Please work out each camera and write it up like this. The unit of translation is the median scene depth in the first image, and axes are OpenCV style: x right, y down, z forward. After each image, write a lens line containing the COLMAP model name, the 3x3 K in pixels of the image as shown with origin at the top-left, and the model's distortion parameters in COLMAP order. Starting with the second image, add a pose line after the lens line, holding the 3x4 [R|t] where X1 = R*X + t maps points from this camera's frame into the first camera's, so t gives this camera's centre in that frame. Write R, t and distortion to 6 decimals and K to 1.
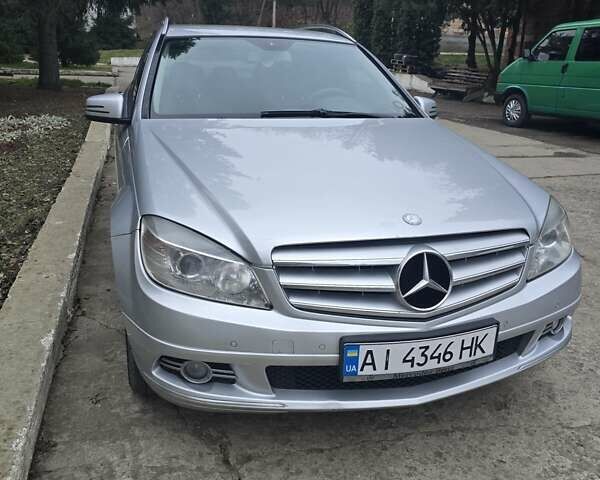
lens RADIAL K [[544.9, 0, 298.1], [0, 544.9, 271.1], [0, 0, 1]] dist [0.134472, -0.261454]
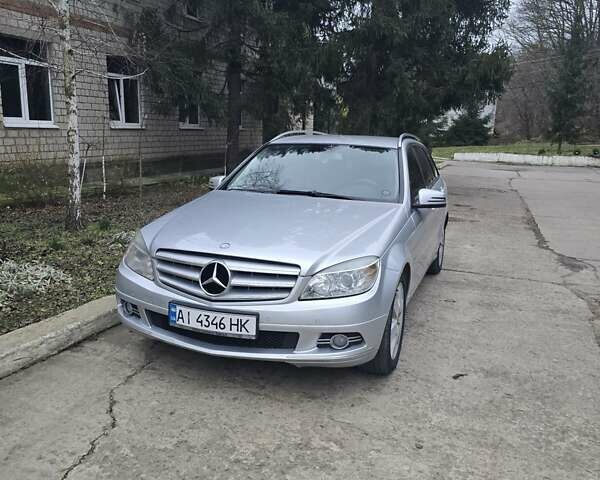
lens RADIAL K [[565.0, 0, 299.8], [0, 565.0, 252.8], [0, 0, 1]] dist [0.072339, 0.002760]
pose [[0.781023, 0.116881, -0.613467, 1.548959], [-0.231896, 0.966374, -0.111114, 0.075994], [0.579851, 0.229043, 0.781865, -0.296895]]
